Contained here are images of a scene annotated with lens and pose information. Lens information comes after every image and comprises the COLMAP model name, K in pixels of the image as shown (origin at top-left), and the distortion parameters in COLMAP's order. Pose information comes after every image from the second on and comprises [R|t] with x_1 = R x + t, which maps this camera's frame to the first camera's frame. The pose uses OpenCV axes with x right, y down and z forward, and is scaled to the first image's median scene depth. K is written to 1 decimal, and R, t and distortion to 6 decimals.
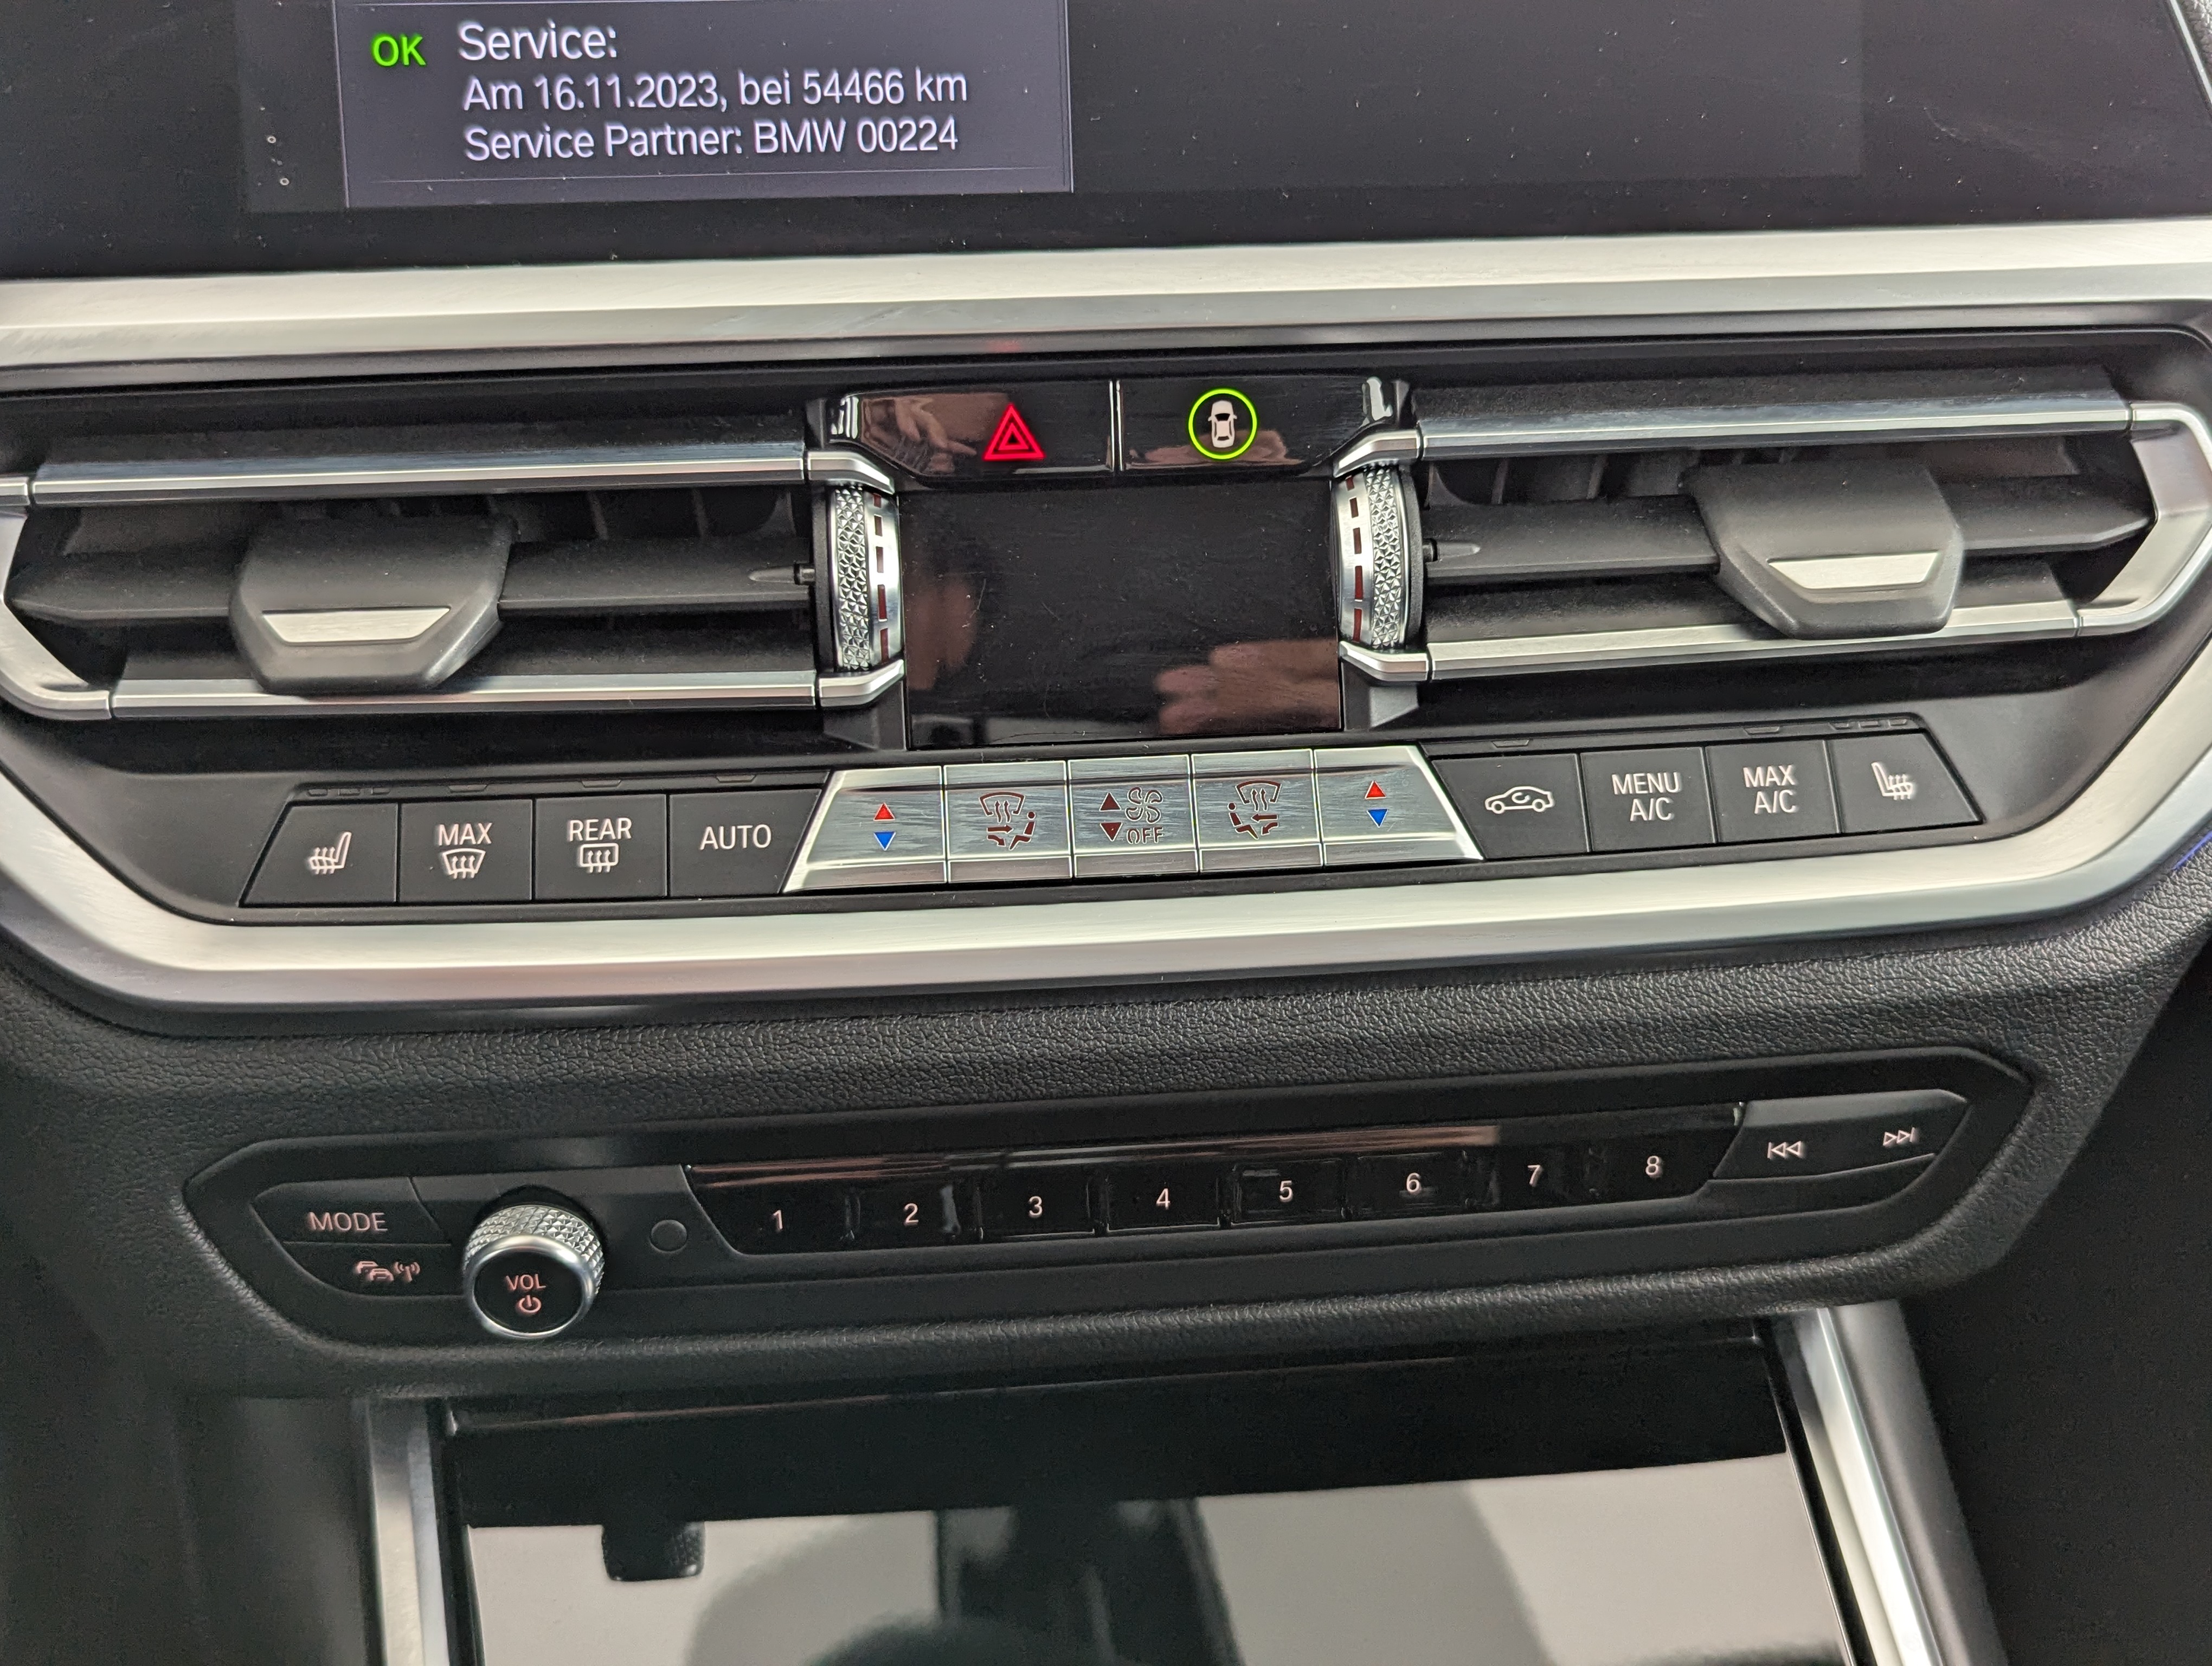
lens RADIAL K [[2123.7, 0, 1202.6], [0, 2123.7, 854.1], [0, 0, 1]] dist [0.034340, 0.000000]
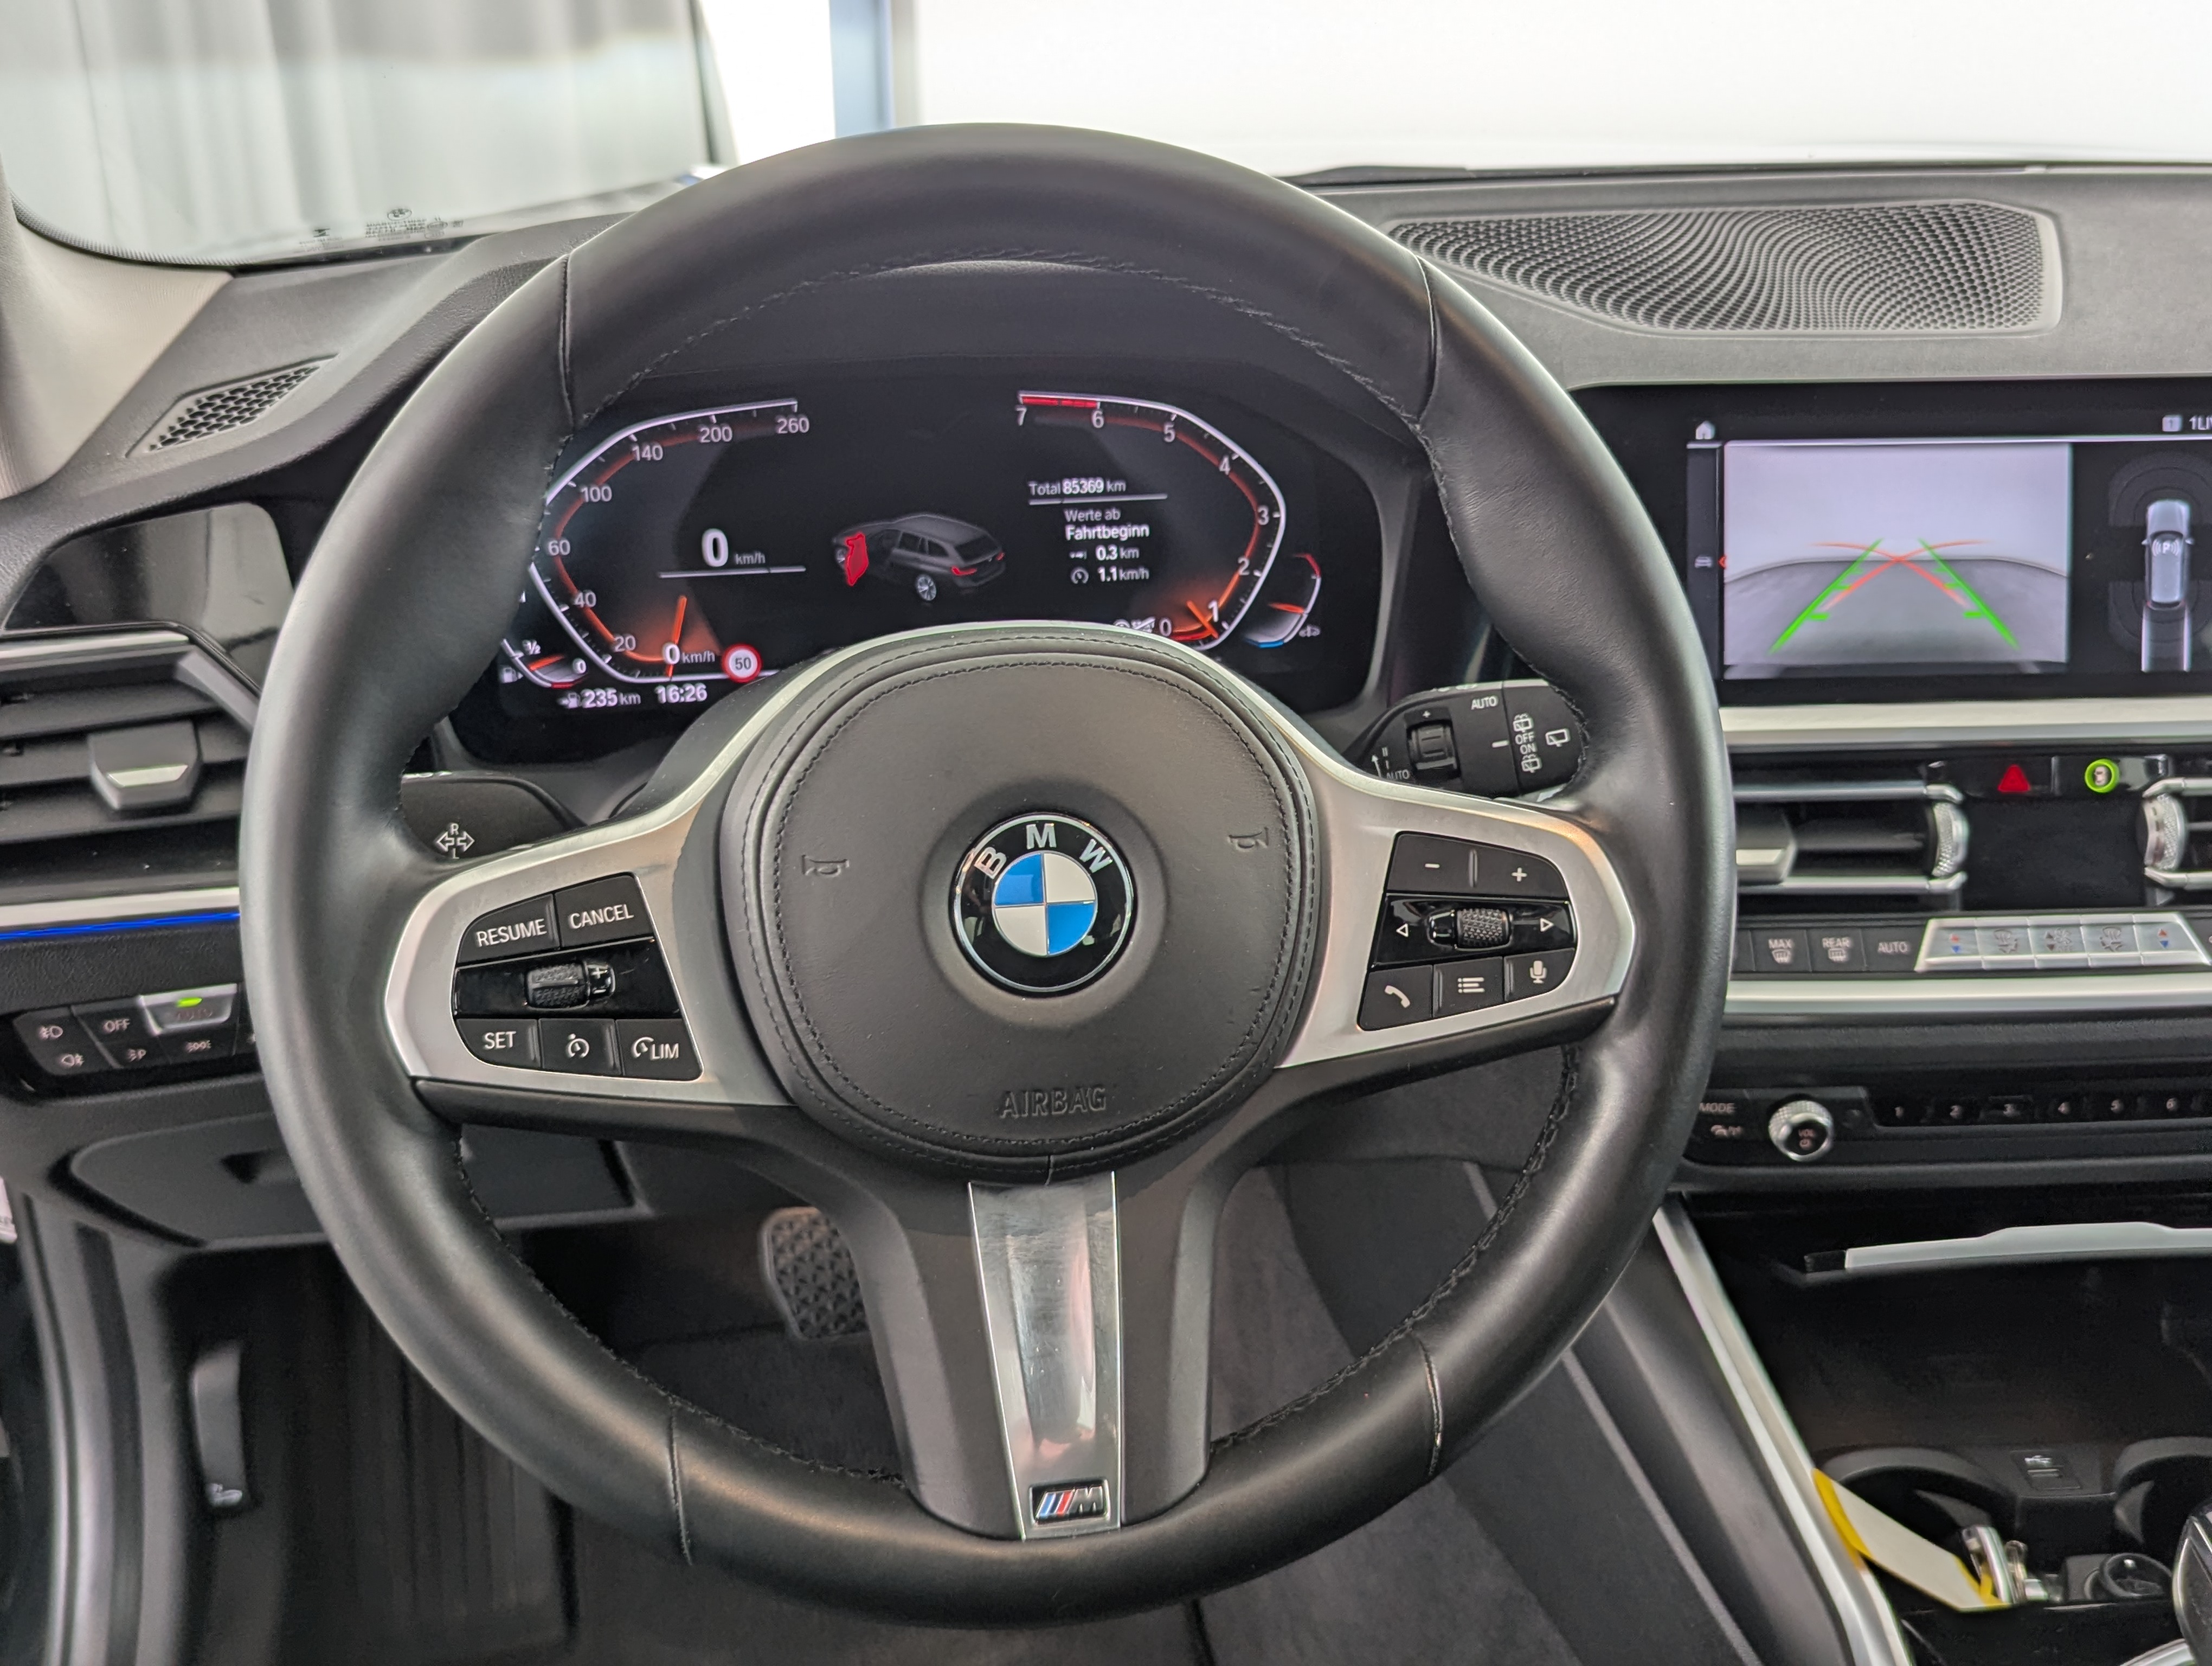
lens RADIAL K [[2123.7, 0, 1122.9], [0, 2123.7, 838.4], [0, 0, 1]] dist [0.034340, 0.000000]
pose [[0.999774, 0.020650, -0.005051, -1.053795], [-0.020736, 0.999630, -0.017629, -0.068888], [0.004685, 0.017730, 0.999832, -1.357884]]
